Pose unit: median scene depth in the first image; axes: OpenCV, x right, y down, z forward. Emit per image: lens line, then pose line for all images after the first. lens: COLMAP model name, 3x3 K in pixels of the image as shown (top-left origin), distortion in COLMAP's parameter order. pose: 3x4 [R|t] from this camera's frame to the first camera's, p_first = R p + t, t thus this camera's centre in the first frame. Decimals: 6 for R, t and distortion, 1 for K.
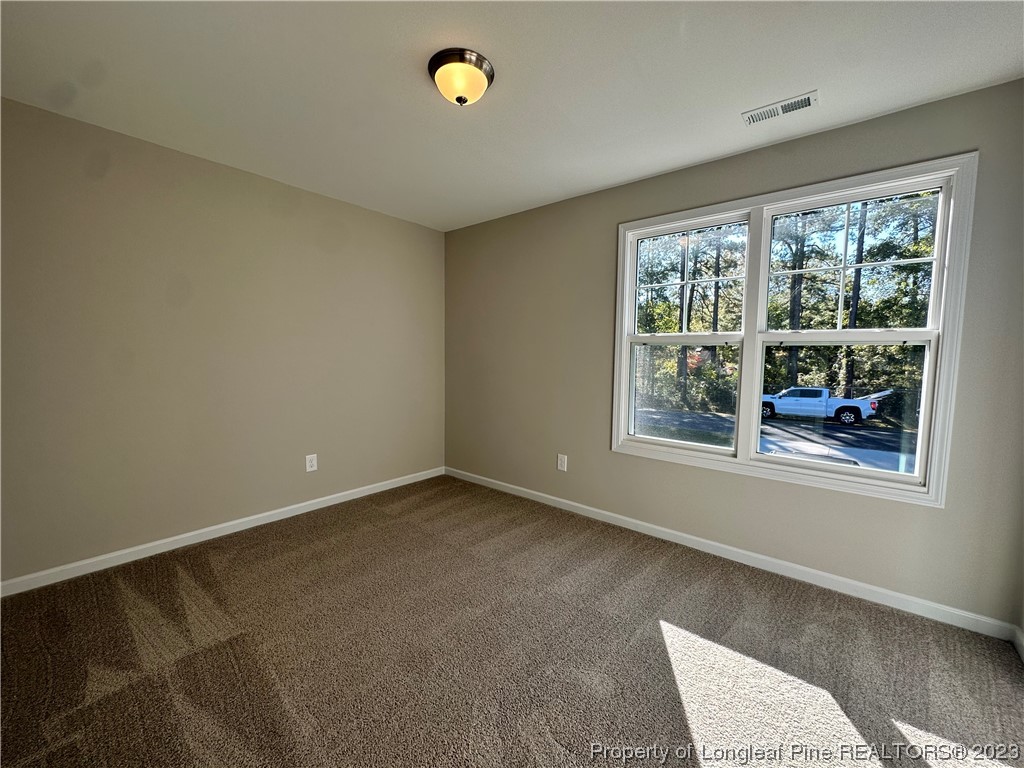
lens RADIAL K [[409.0, 0, 512.0], [0, 409.0, 384.0], [0, 0, 1]] dist [-0.003644, -0.000002]
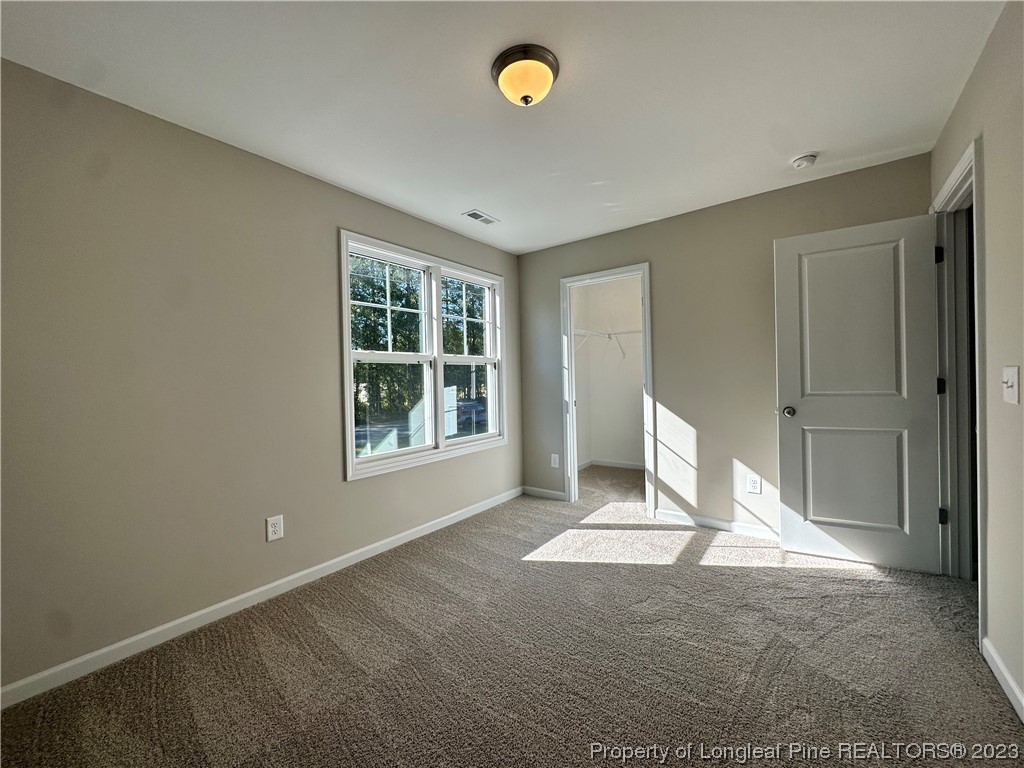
lens RADIAL K [[409.0, 0, 512.0], [0, 409.0, 384.0], [0, 0, 1]] dist [-0.003644, -0.000002]
pose [[-0.053311, -0.026258, 0.998233, -0.980524], [0.098196, 0.994671, 0.031409, -0.056687], [-0.993738, 0.099697, -0.050448, 1.021879]]
